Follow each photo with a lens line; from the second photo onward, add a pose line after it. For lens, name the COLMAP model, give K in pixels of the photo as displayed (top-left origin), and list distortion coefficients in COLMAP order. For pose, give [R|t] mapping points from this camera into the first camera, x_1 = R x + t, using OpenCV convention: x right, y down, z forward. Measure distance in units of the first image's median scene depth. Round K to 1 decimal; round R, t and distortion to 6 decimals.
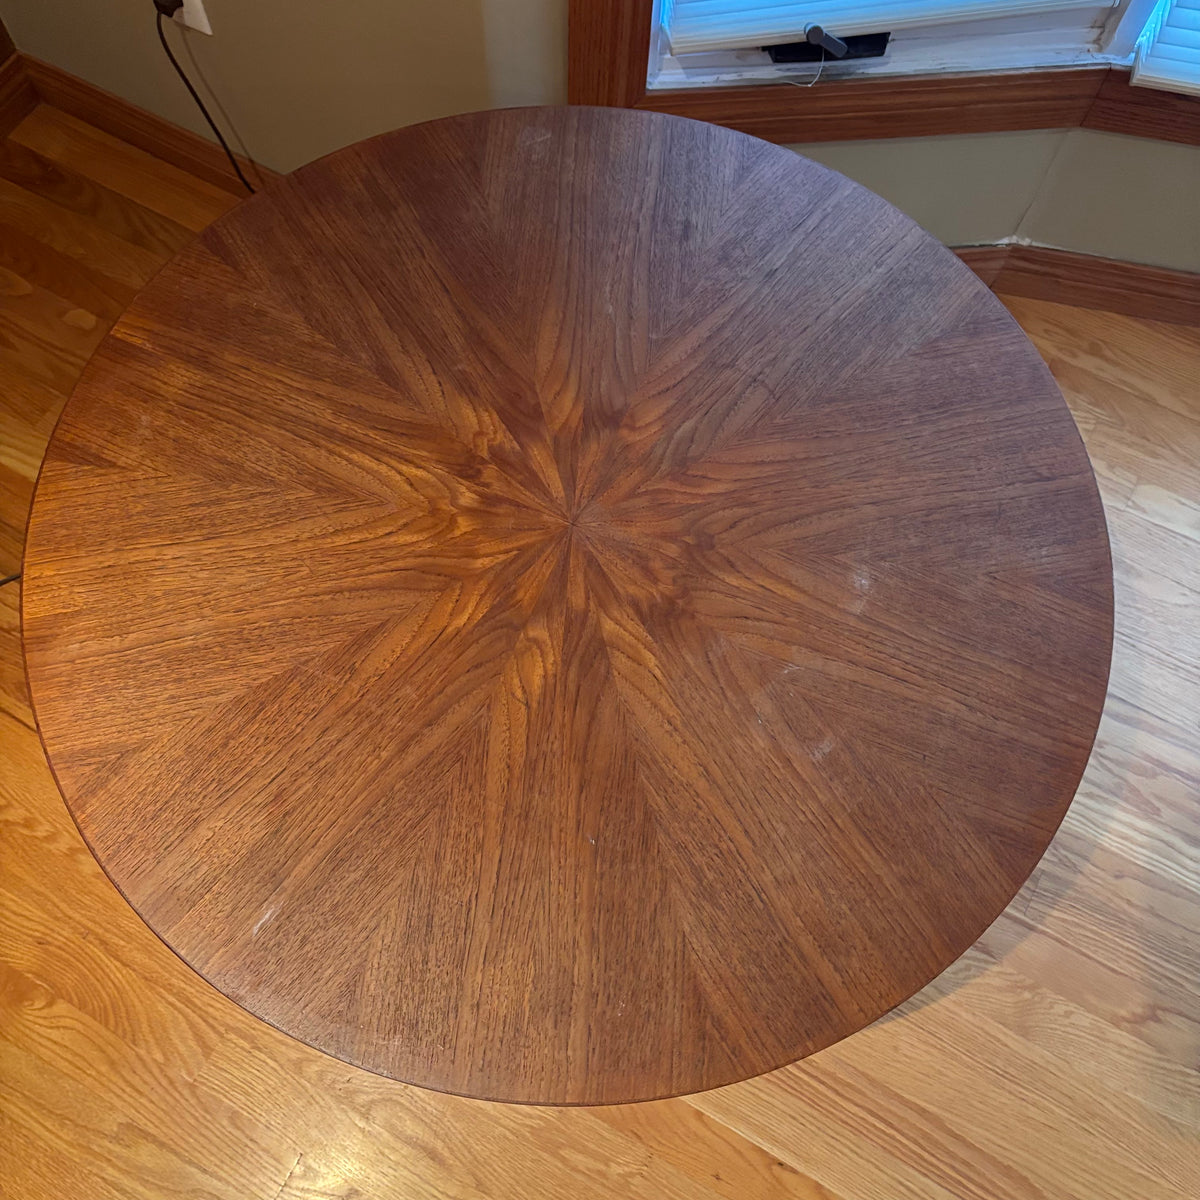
lens RADIAL K [[1232.9, 0, 598.8], [0, 1232.9, 547.7], [0, 0, 1]] dist [0.096312, -0.138698]
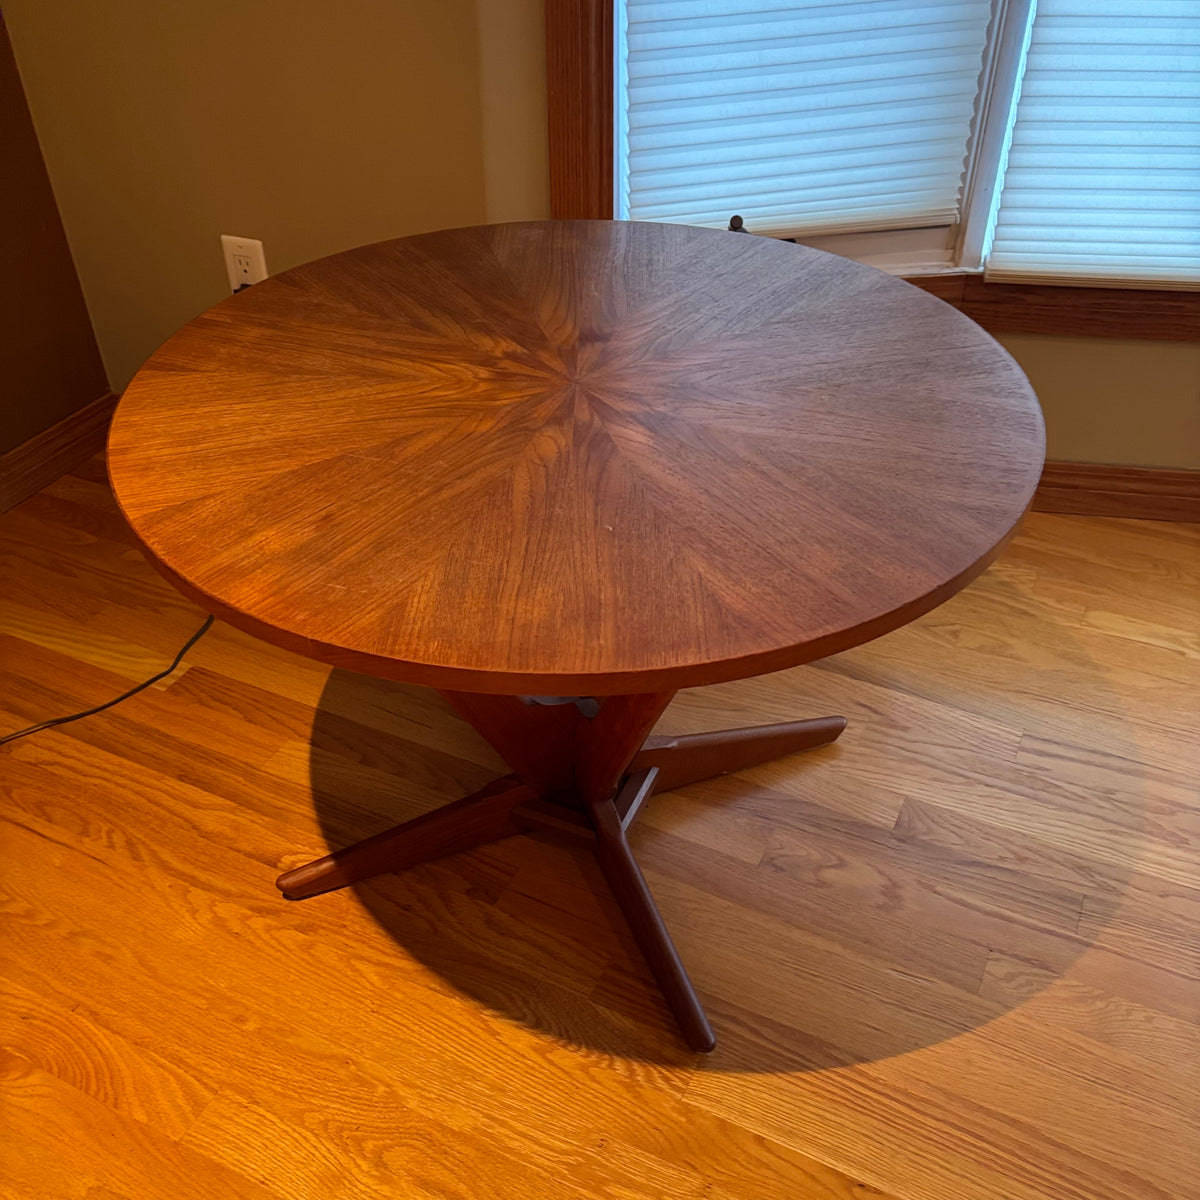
lens RADIAL K [[1231.0, 0, 597.4], [0, 1231.0, 587.2], [0, 0, 1]] dist [0.077291, -0.083976]
pose [[0.997795, -0.060828, 0.026550, -0.041797], [0.065812, 0.855001, -0.514433, 0.726606], [0.008592, 0.515046, 0.857119, 0.071555]]
